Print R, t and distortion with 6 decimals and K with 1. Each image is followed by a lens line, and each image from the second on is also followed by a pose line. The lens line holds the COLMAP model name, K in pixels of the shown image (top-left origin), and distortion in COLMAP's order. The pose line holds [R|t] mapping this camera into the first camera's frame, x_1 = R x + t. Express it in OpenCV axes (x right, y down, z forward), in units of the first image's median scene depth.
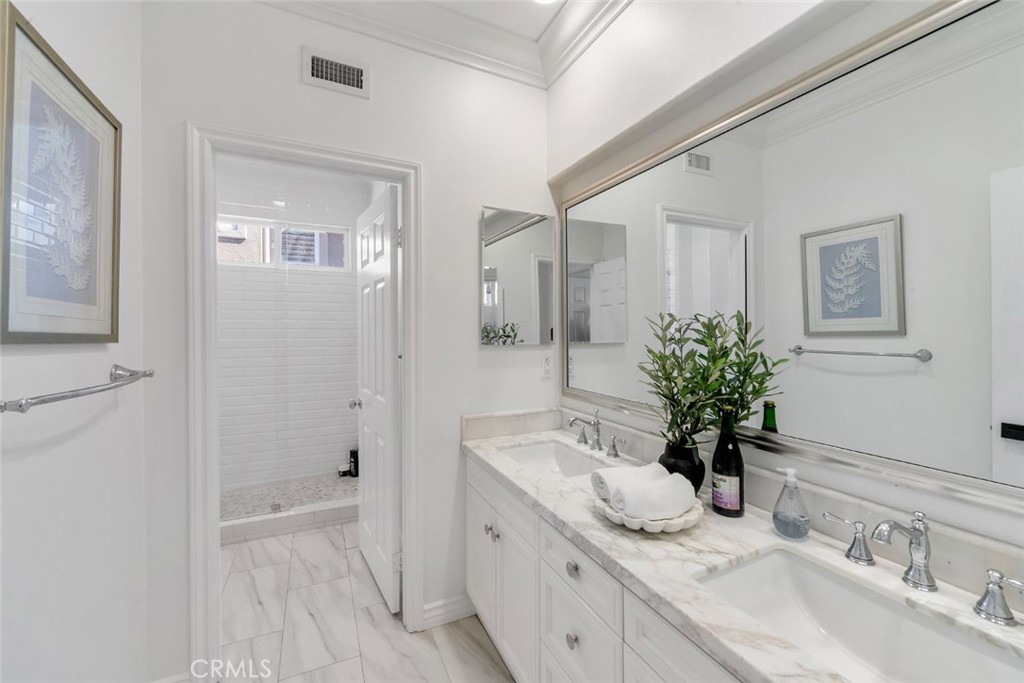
lens RADIAL K [[411.6, 0, 513.6], [0, 411.6, 336.2], [0, 0, 1]] dist [-0.004118, -0.000158]
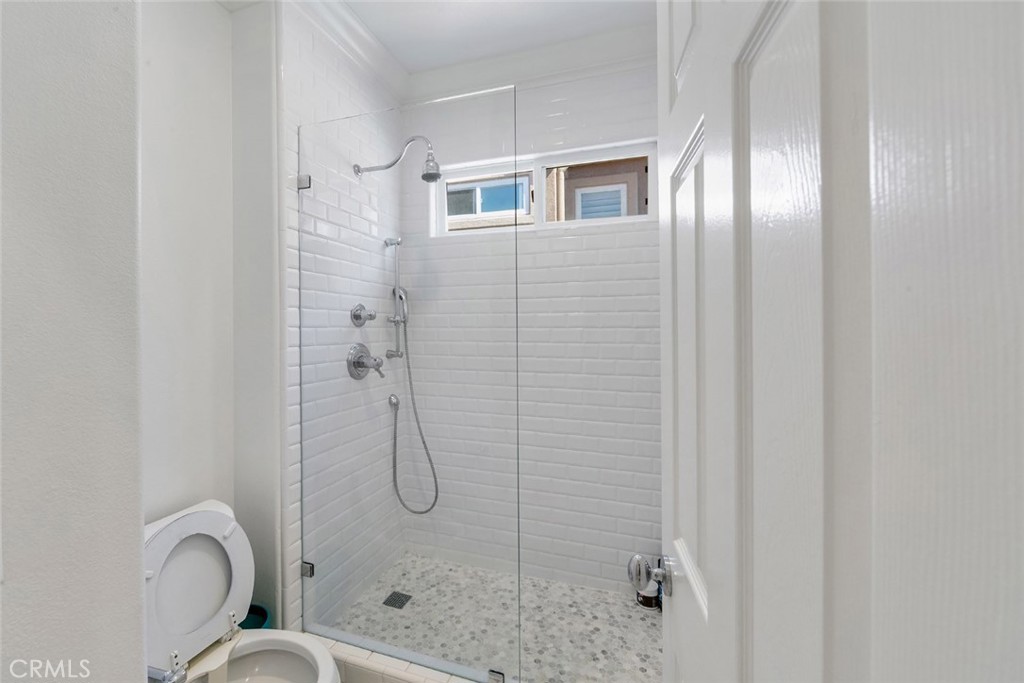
lens RADIAL K [[411.6, 0, 512.0], [0, 411.6, 335.7], [0, 0, 1]] dist [-0.004118, -0.000158]
pose [[0.724068, 0.004518, -0.689713, -0.200197], [0.001302, 0.999968, 0.007916, 0.015101], [0.689727, -0.006630, 0.724039, 0.560478]]
